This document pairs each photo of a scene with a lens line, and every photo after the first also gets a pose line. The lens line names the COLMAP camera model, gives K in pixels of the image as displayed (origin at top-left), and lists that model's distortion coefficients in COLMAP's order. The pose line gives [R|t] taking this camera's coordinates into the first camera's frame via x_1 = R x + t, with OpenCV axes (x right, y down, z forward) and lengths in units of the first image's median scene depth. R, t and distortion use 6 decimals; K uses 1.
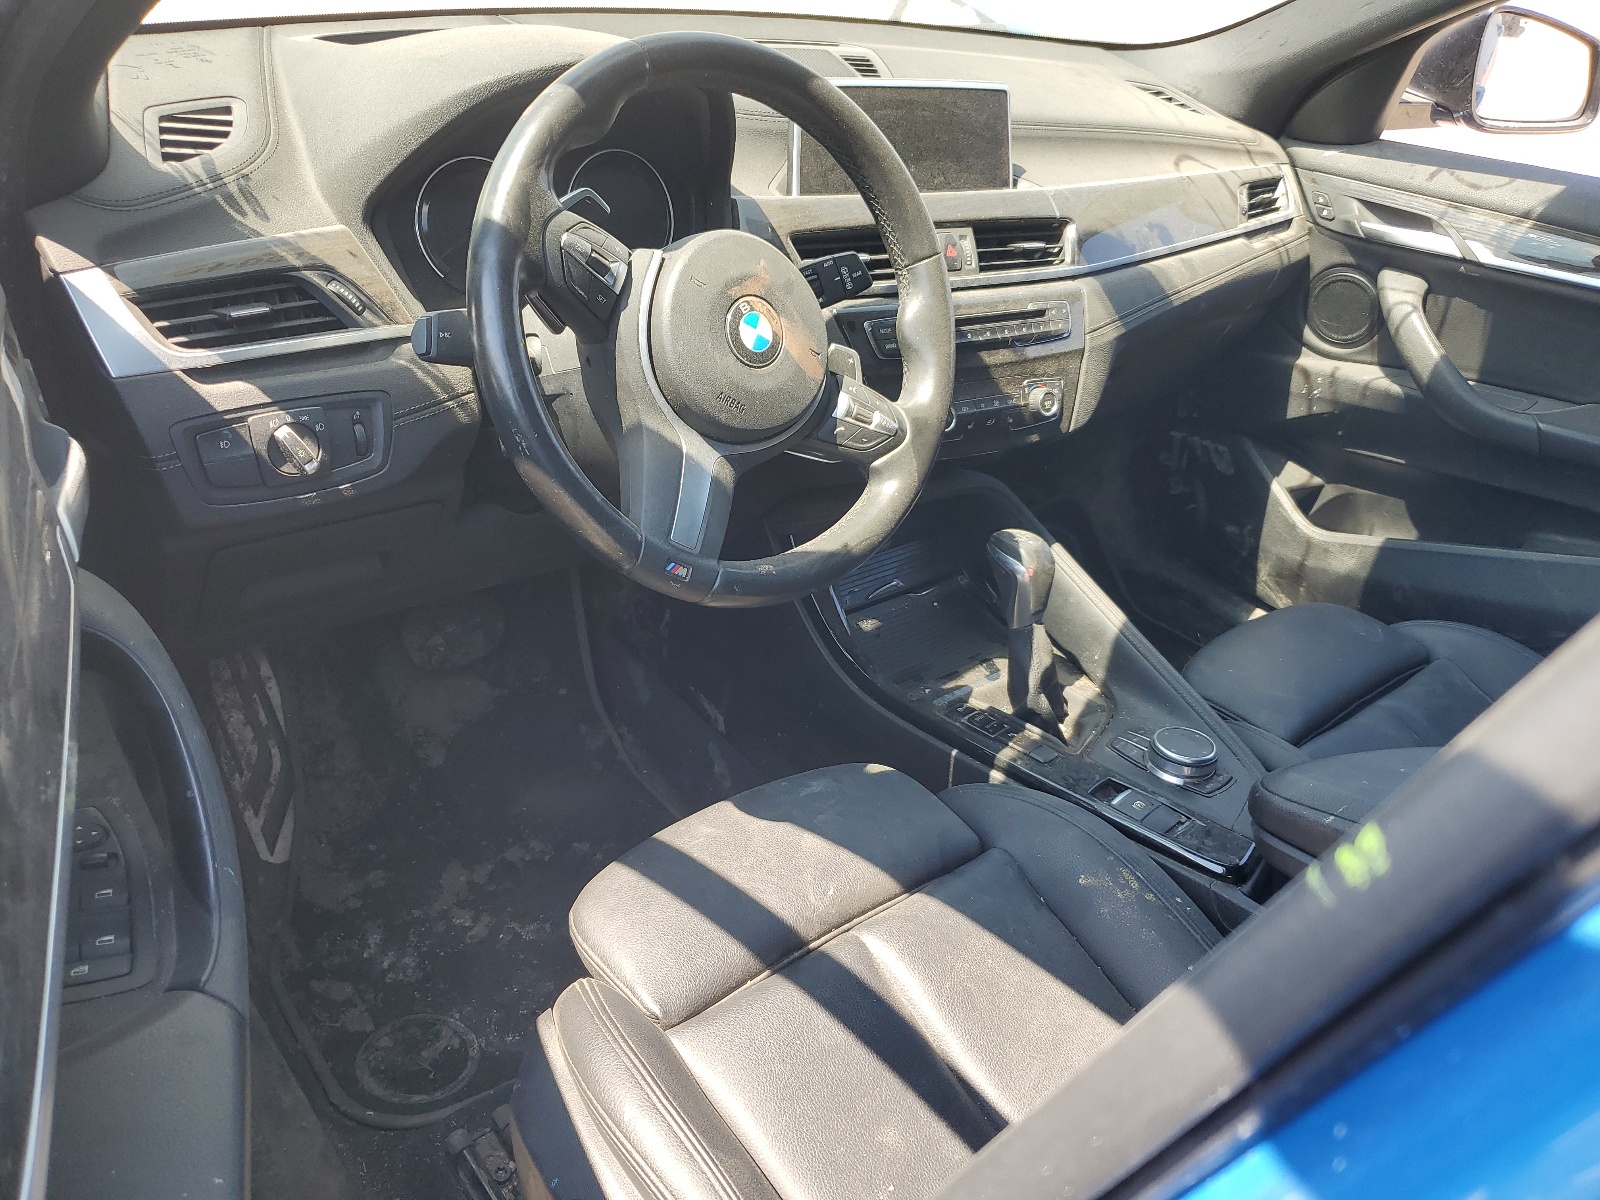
lens RADIAL K [[1215.7, 0, 800.0], [0, 1215.7, 600.0], [0, 0, 1]] dist [-0.002422, 0.000873]
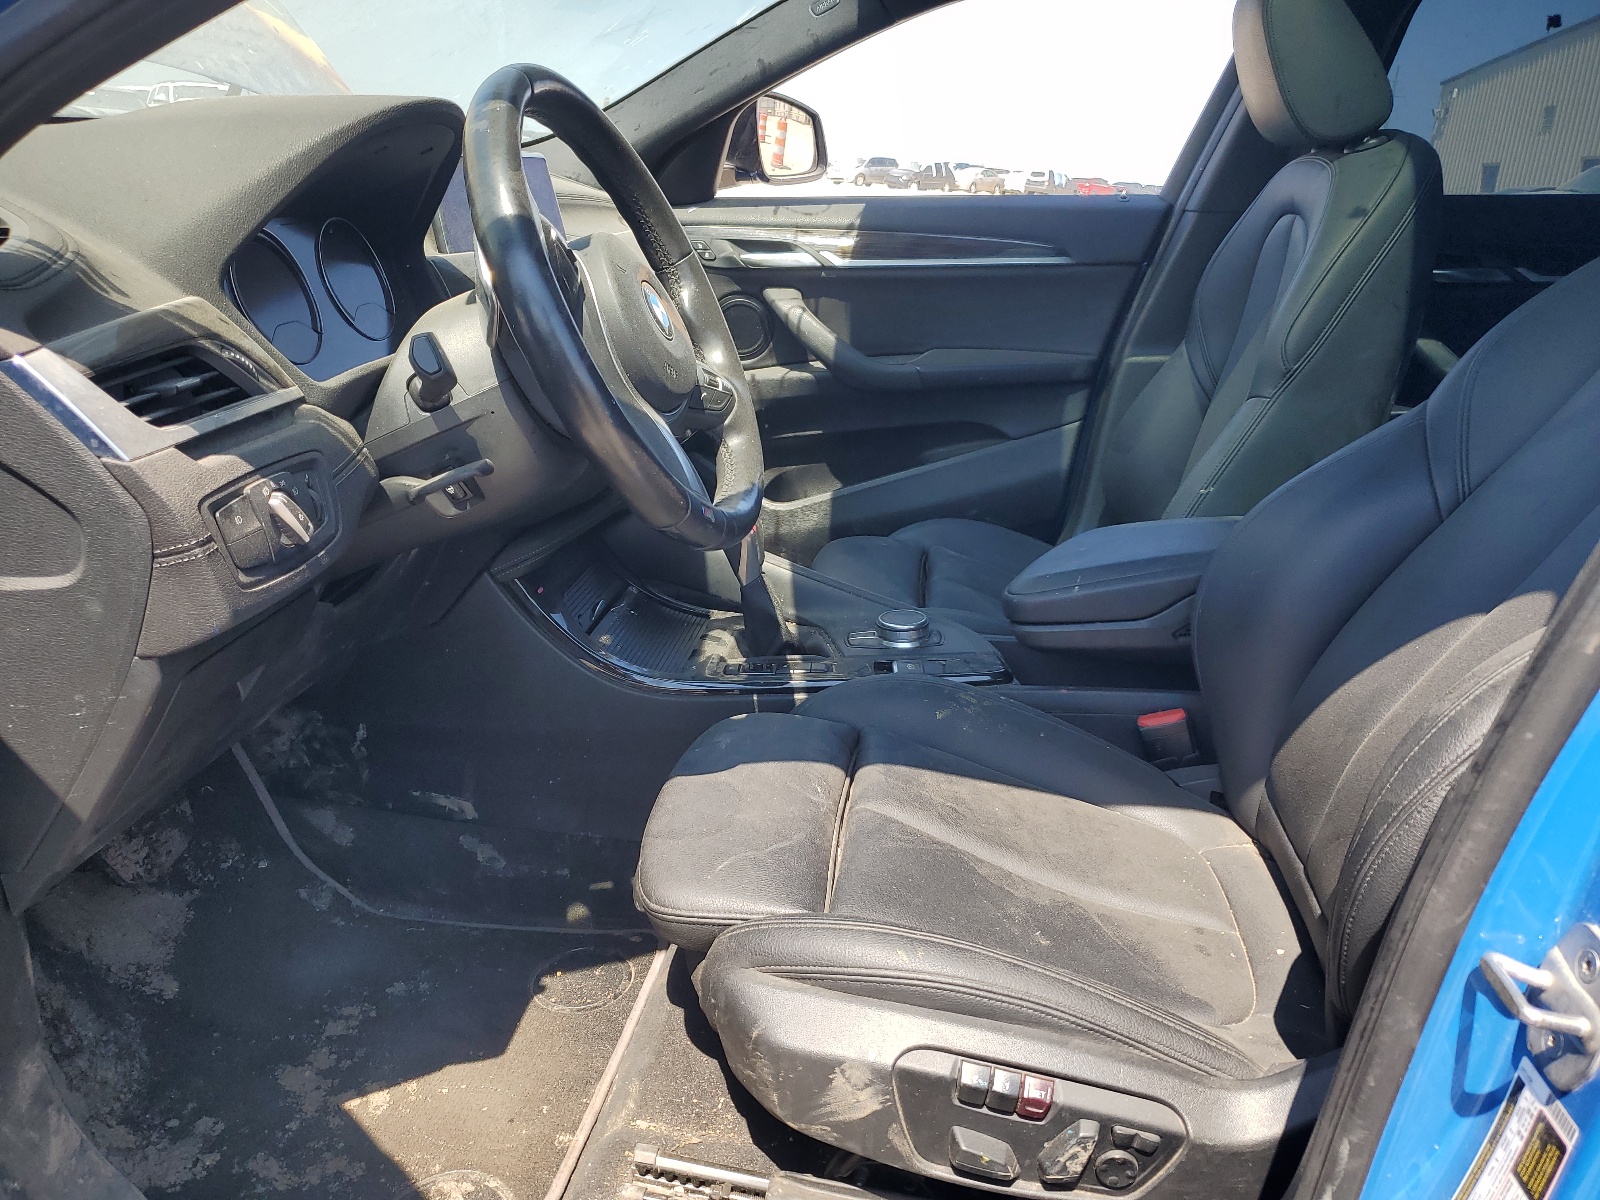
lens RADIAL K [[1197.8, 0, 800.0], [0, 1197.8, 600.0], [0, 0, 1]] dist [0.006748, -0.004268]
pose [[0.743882, -0.306943, 0.593655, -0.571628], [0.376783, 0.926277, 0.006792, 0.059952], [-0.551974, 0.218626, 0.804691, 0.069263]]
